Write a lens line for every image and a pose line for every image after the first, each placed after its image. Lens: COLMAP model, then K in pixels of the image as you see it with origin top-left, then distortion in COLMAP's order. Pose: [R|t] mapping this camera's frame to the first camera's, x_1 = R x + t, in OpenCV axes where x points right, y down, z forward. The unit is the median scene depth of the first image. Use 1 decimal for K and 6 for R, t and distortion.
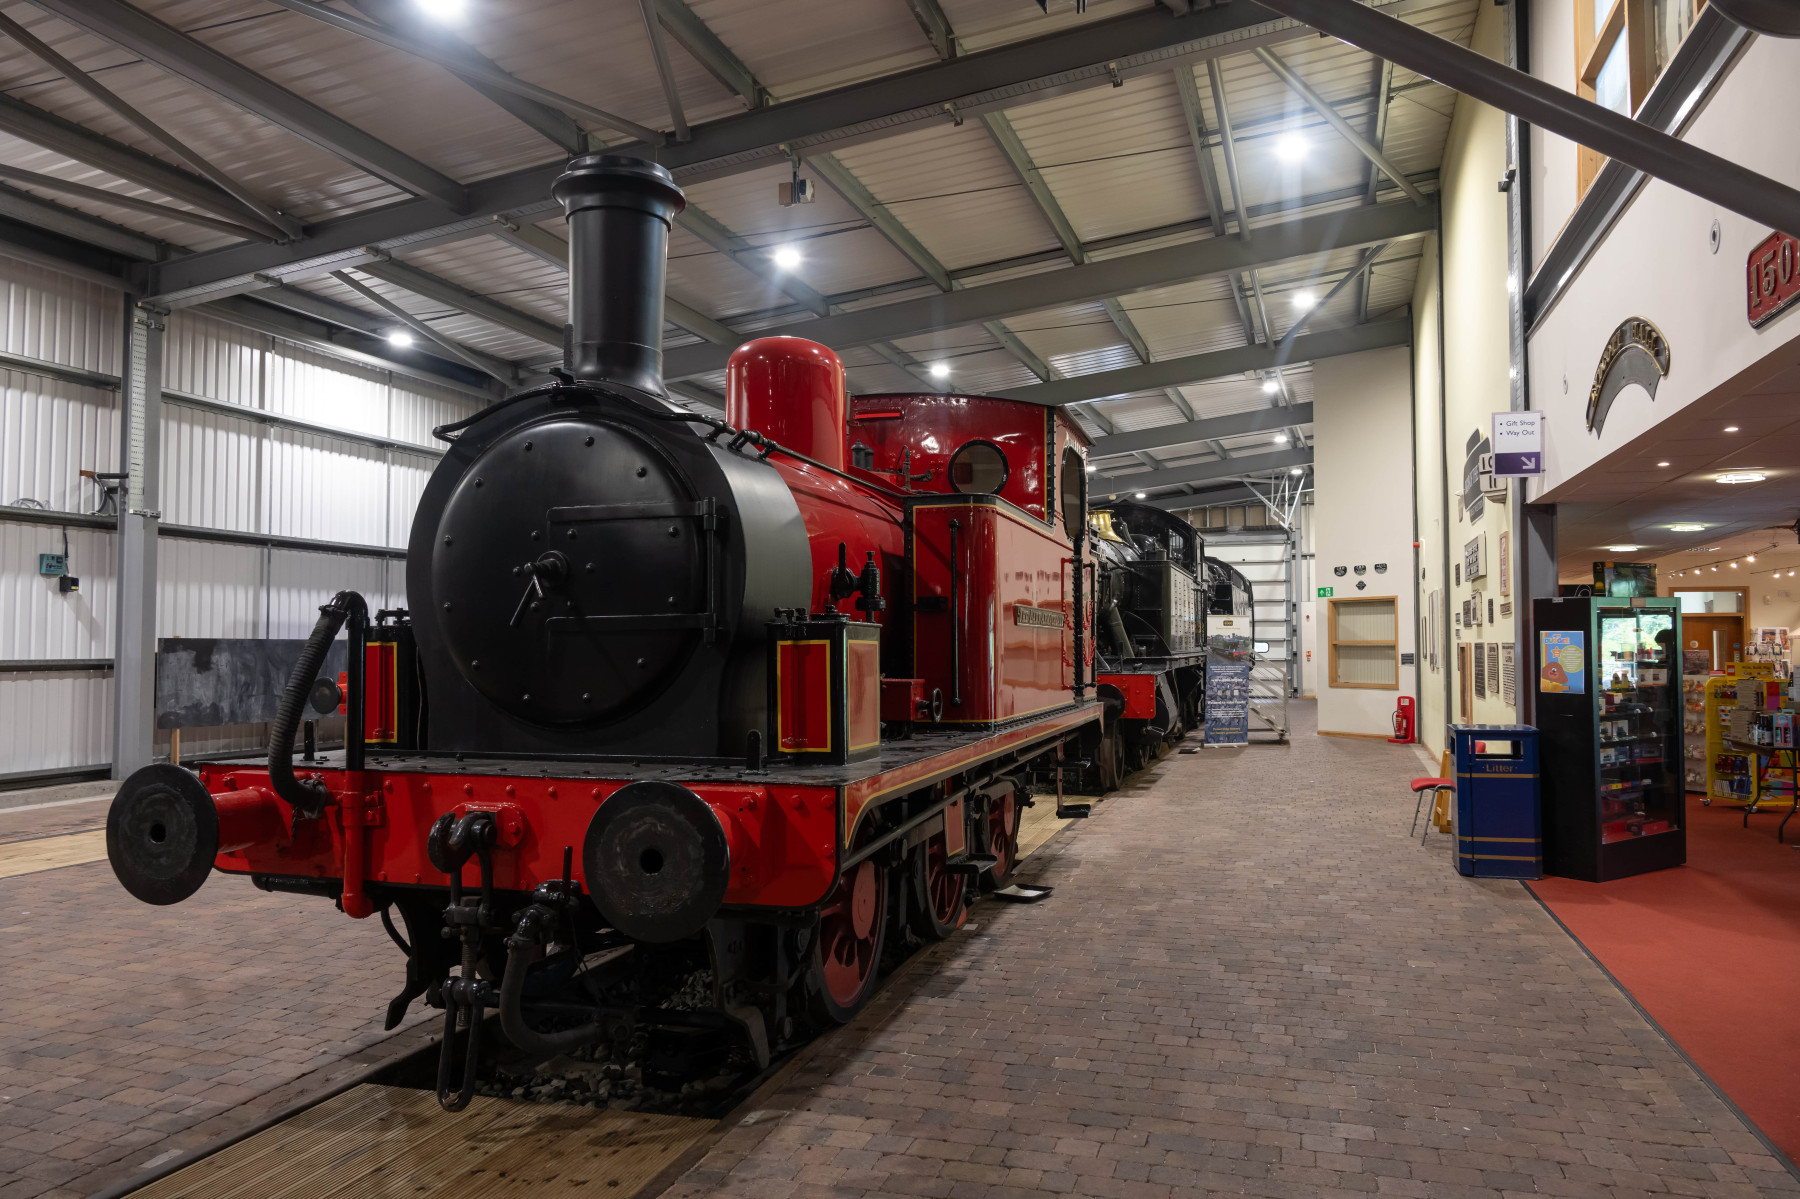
lens RADIAL K [[1167.3, 0, 879.4], [0, 1167.3, 666.6], [0, 0, 1]] dist [-0.001740, -0.007705]
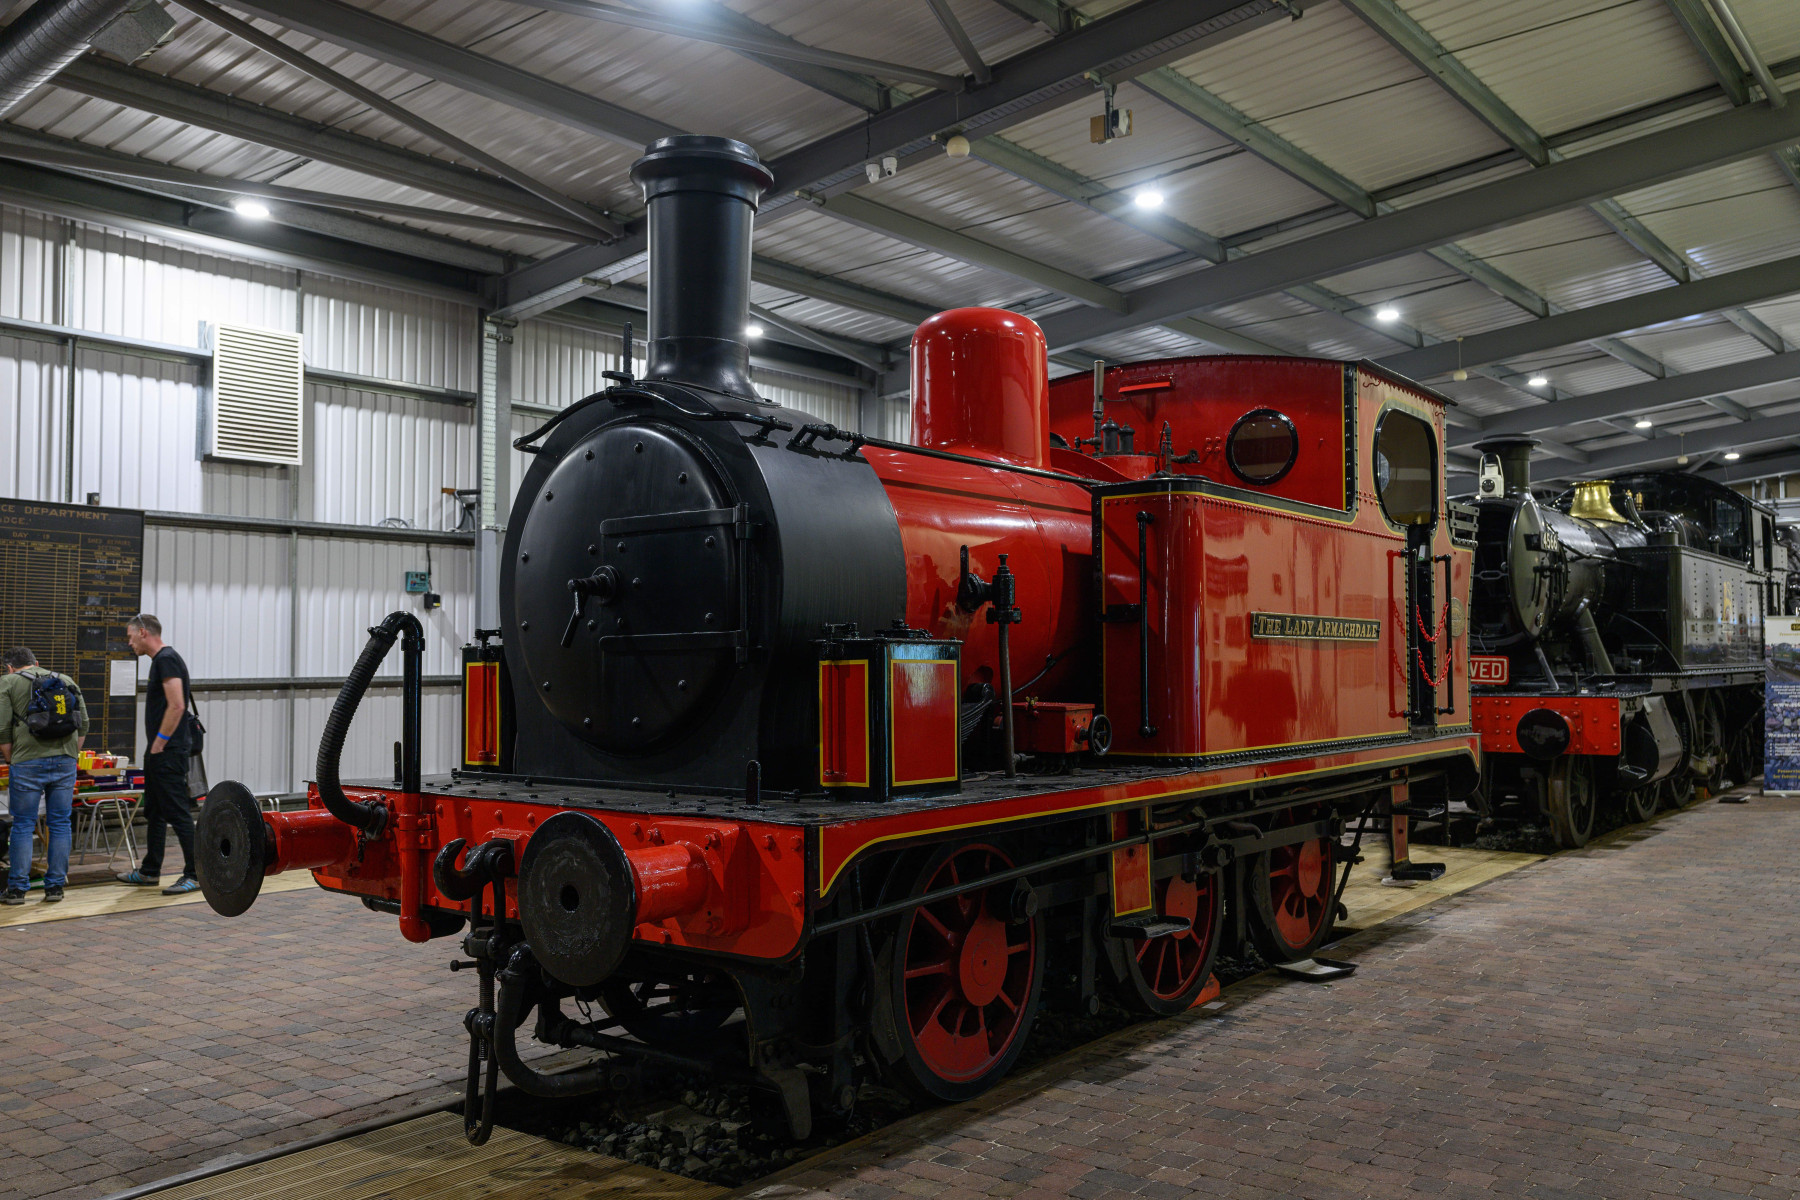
lens RADIAL K [[1365.1, 0, 885.0], [0, 1365.1, 680.6], [0, 0, 1]] dist [0.005227, -0.015817]
pose [[0.946446, 0.002158, -0.322854, 0.196992], [-0.002788, 0.999995, -0.001488, -0.003744], [0.322849, 0.002308, 0.946448, 0.019010]]
